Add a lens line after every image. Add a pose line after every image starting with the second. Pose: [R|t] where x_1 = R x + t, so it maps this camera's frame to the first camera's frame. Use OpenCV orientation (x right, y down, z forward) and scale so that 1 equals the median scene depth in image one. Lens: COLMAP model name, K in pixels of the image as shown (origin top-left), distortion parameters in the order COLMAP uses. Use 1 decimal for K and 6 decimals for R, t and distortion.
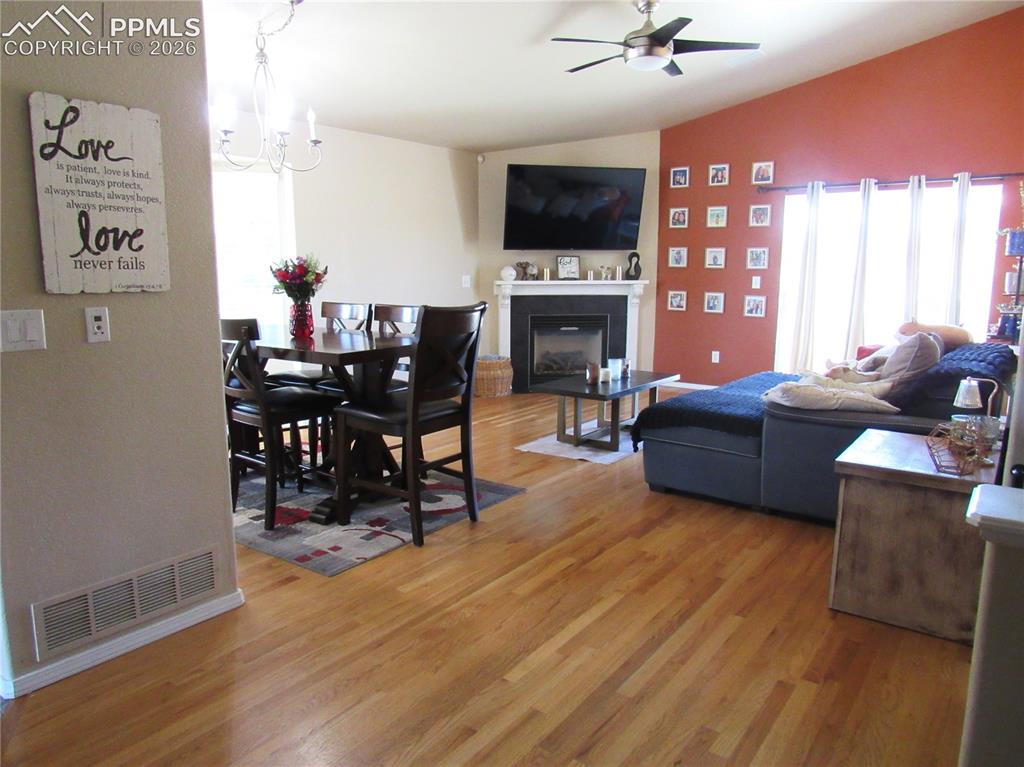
lens RADIAL K [[729.0, 0, 514.4], [0, 729.0, 386.8], [0, 0, 1]] dist [-0.039901, 0.024297]
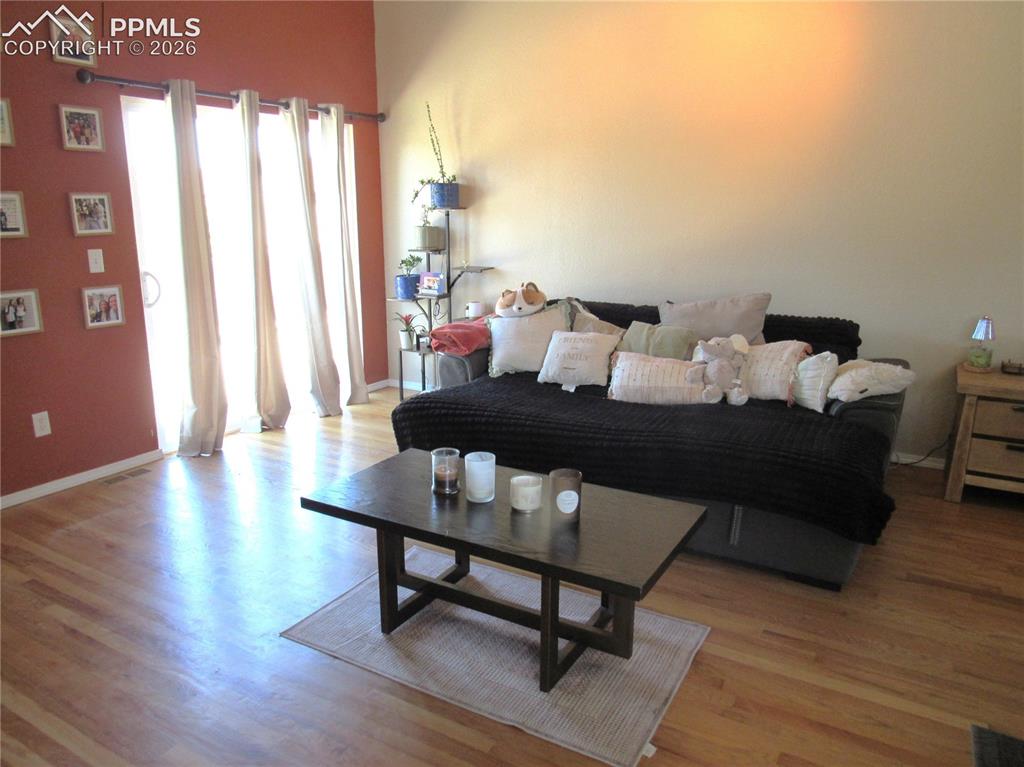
lens RADIAL K [[729.0, 0, 514.1], [0, 729.0, 380.9], [0, 0, 1]] dist [-0.039901, 0.024297]
pose [[-0.097400, -0.242388, 0.965278, -0.205668], [0.158638, 0.953708, 0.255490, -0.140840], [-0.982521, 0.178015, -0.054439, 0.720997]]
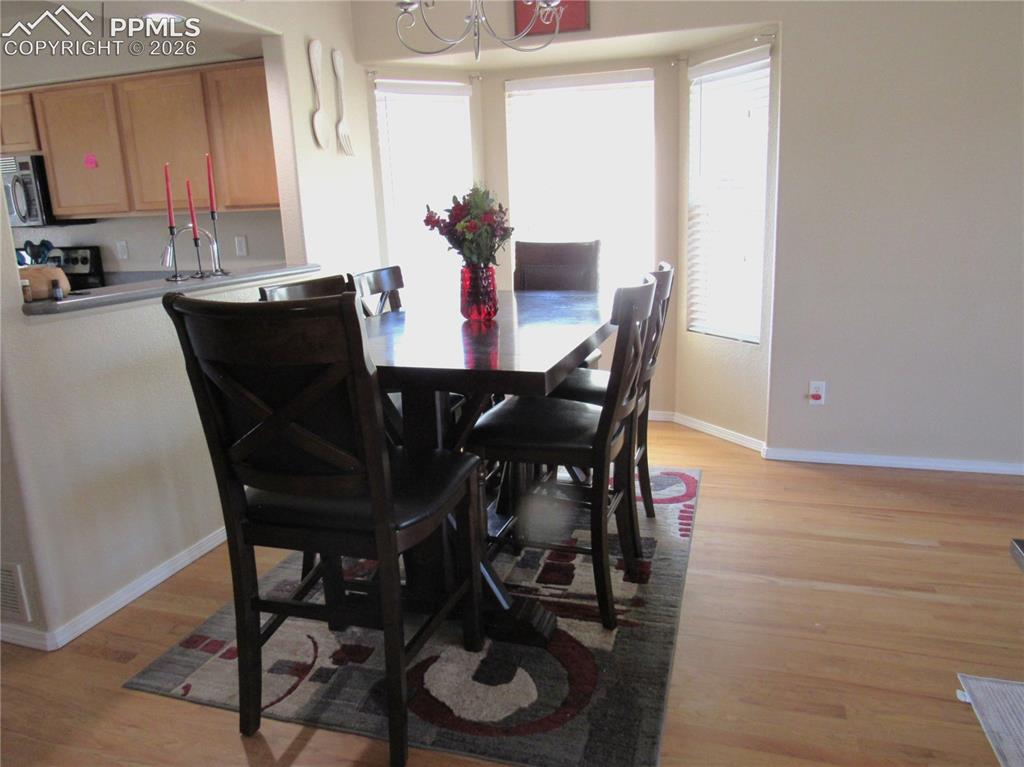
lens RADIAL K [[729.0, 0, 511.5], [0, 729.0, 383.1], [0, 0, 1]] dist [-0.039901, 0.024297]
pose [[0.308688, 0.202172, -0.929429, 0.166461], [-0.121652, 0.977516, 0.172228, -0.067294], [0.943352, 0.059902, 0.326343, 0.445574]]
